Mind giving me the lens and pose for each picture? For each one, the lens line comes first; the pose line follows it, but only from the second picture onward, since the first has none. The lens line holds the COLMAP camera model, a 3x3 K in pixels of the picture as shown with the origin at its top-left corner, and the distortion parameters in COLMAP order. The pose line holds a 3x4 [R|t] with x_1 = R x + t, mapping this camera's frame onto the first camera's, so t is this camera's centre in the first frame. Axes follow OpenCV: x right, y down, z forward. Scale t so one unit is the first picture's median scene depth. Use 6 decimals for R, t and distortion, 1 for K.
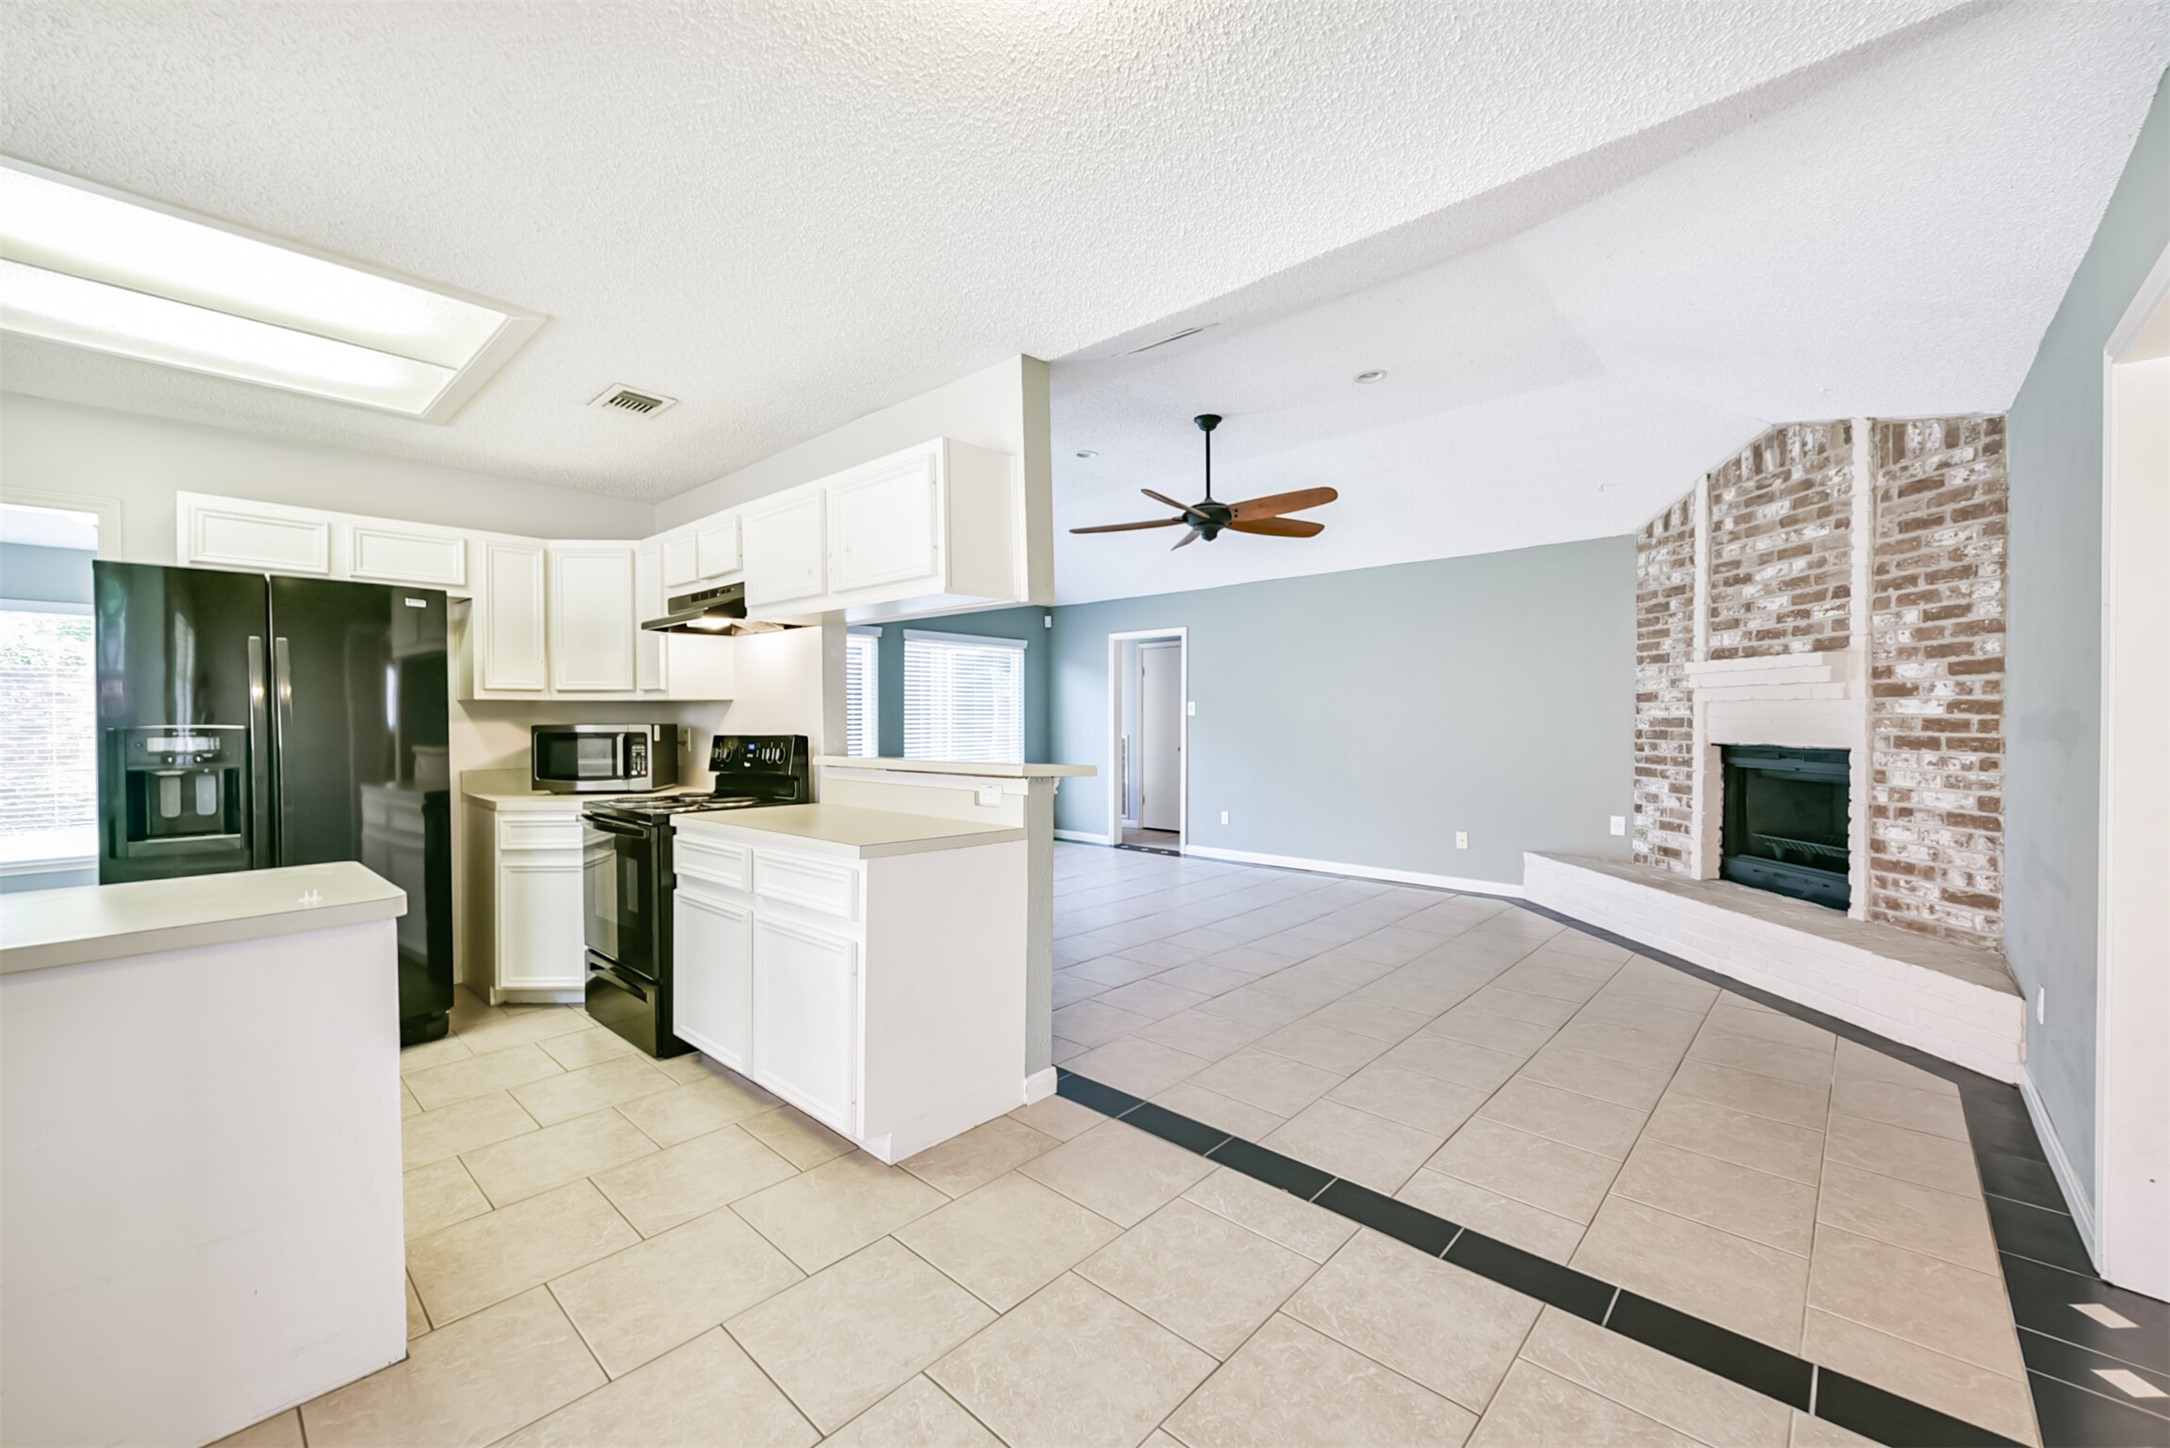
lens RADIAL K [[853.5, 0, 1085.0], [0, 853.5, 726.8], [0, 0, 1]] dist [0.006162, -0.002612]
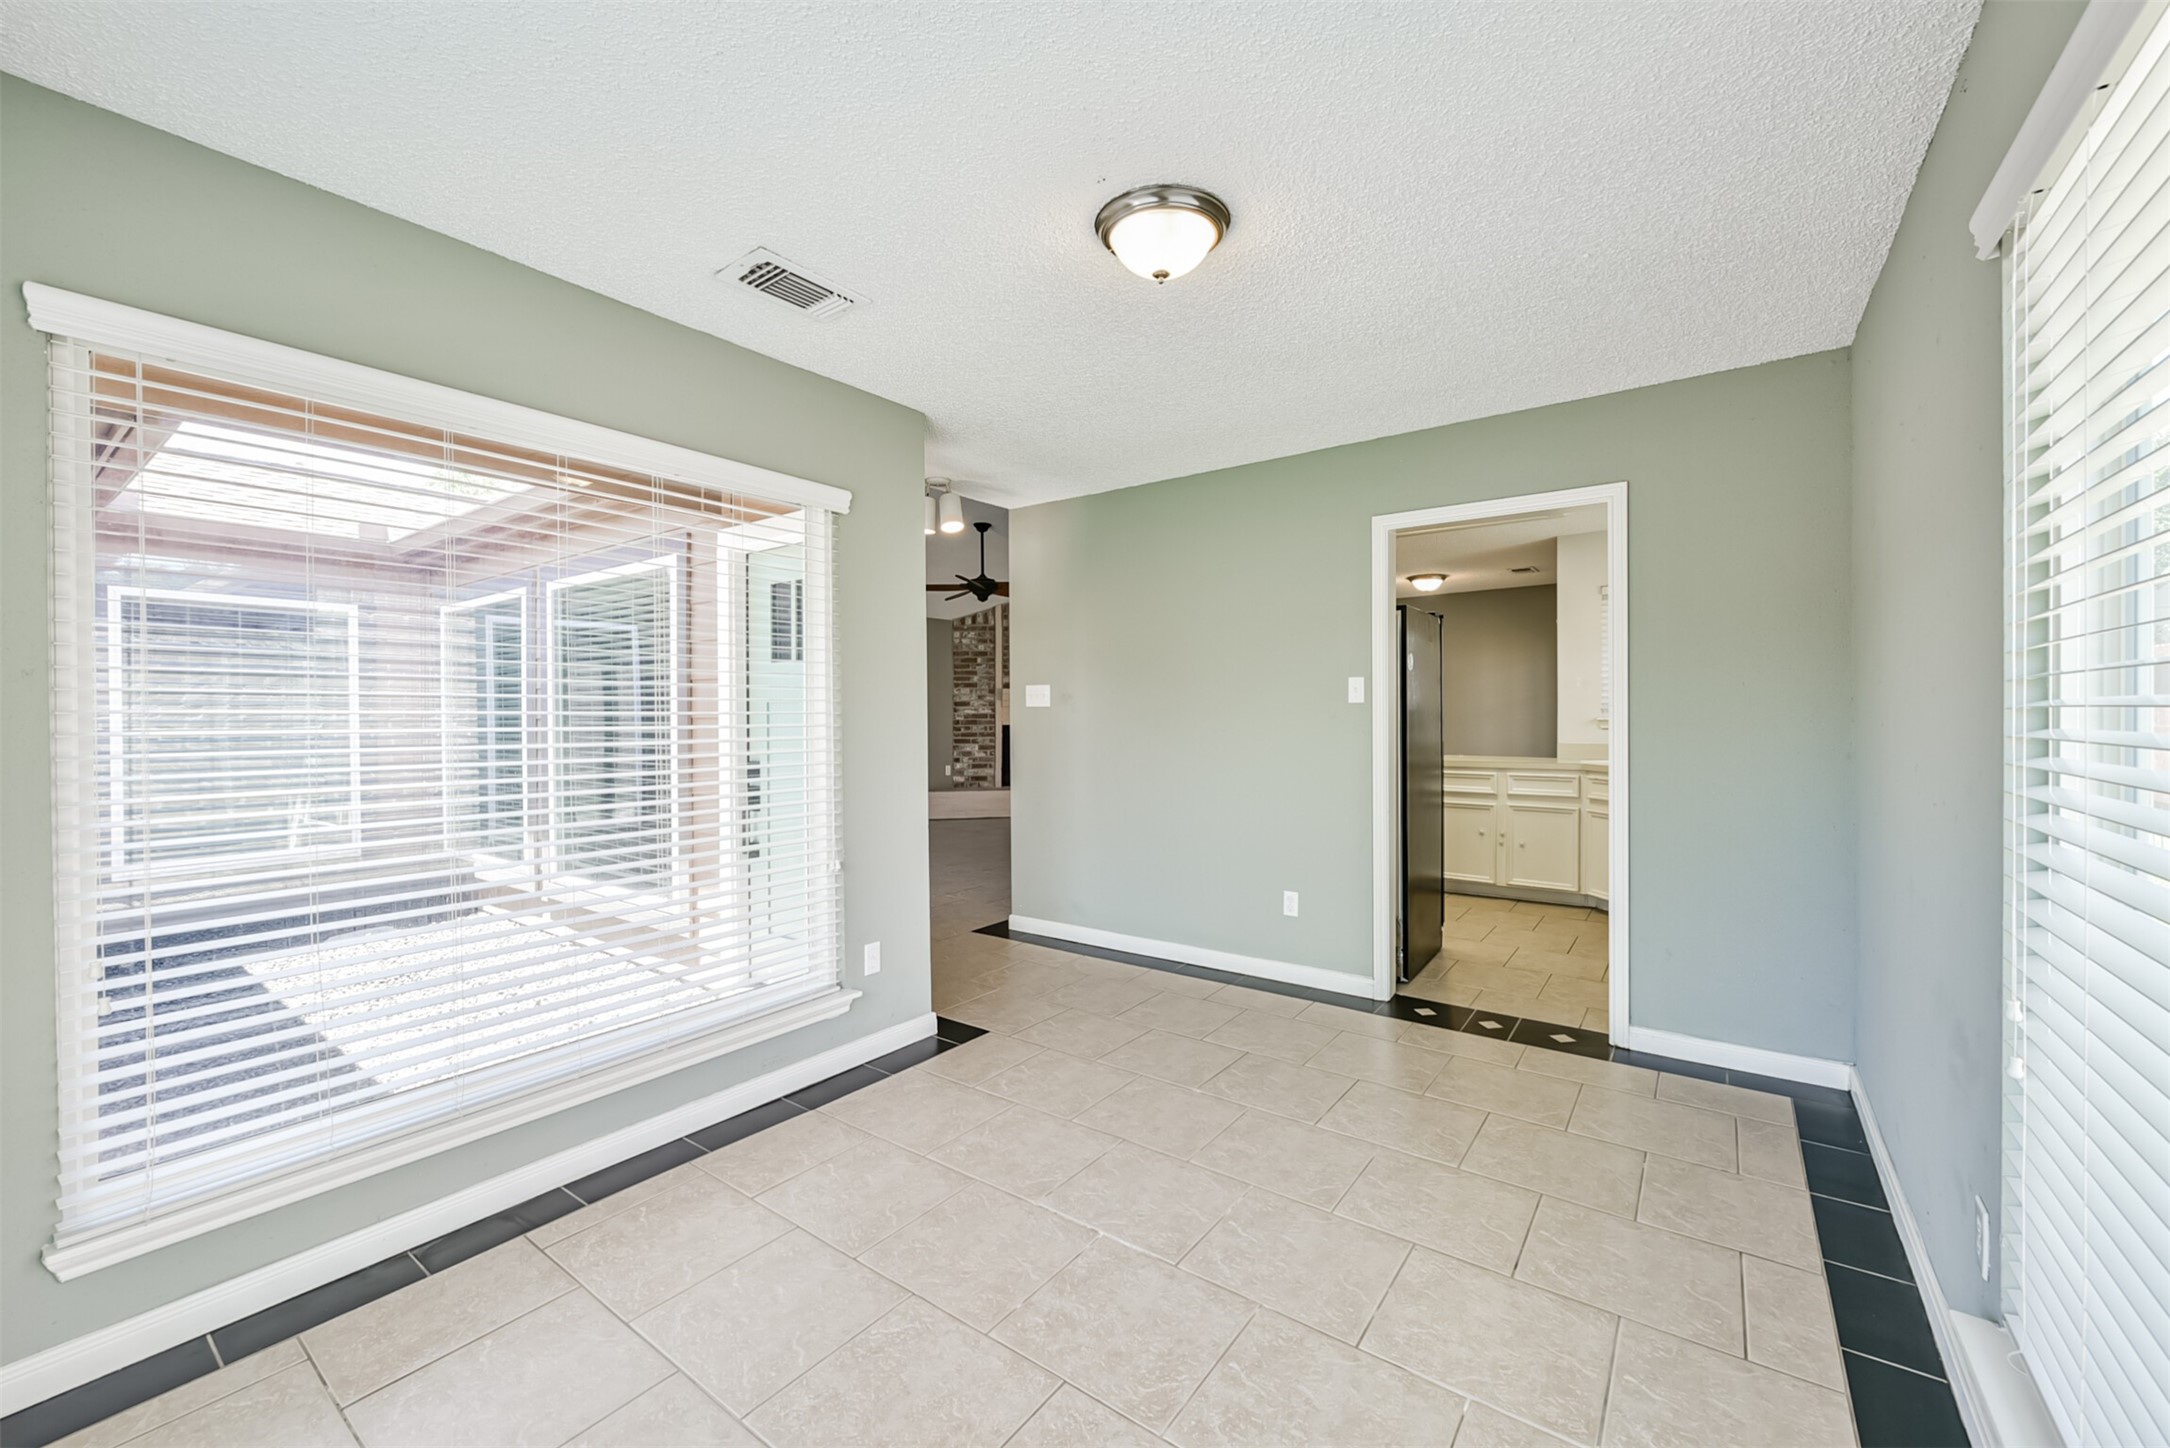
lens RADIAL K [[853.5, 0, 1085.3], [0, 853.5, 726.8], [0, 0, 1]] dist [0.006162, -0.002612]
pose [[-0.108596, -0.012734, 0.994004, -1.916164], [0.019472, 0.999699, 0.014934, -0.006938], [-0.993895, 0.020977, -0.108315, 1.310773]]
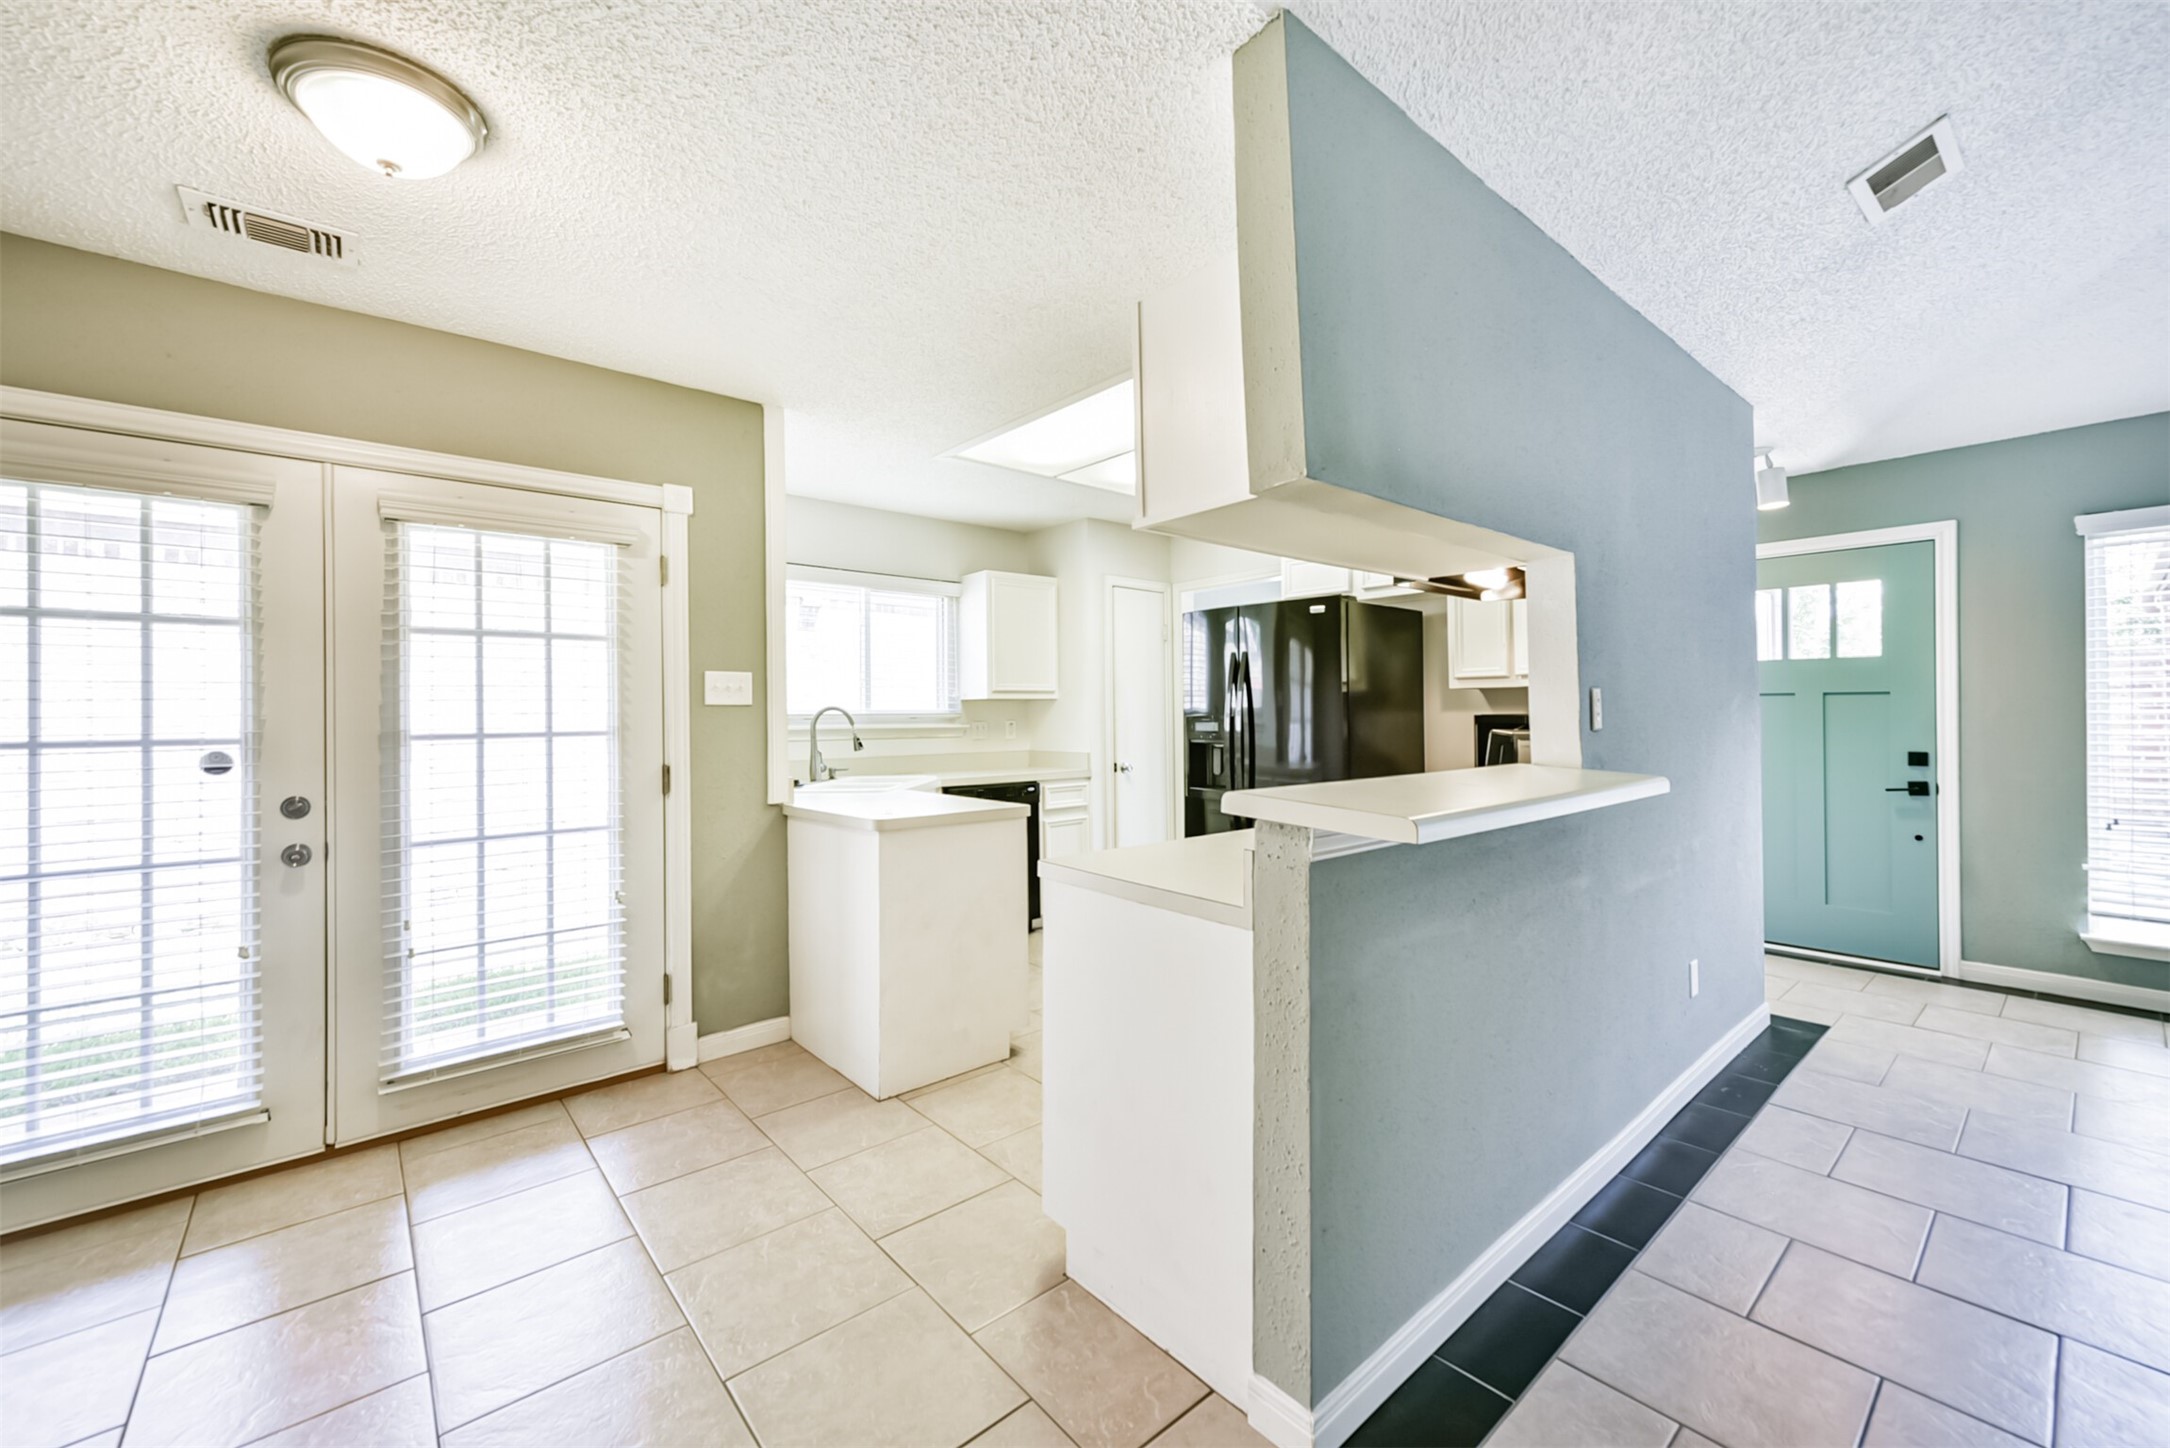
lens RADIAL K [[853.5, 0, 1082.3], [0, 853.5, 709.1], [0, 0, 1]] dist [0.006162, -0.002612]
pose [[-0.114811, -0.001273, -0.993387, 0.347615], [-0.001117, 0.999999, -0.001152, -0.006252], [0.993387, 0.000977, -0.114812, 0.685762]]
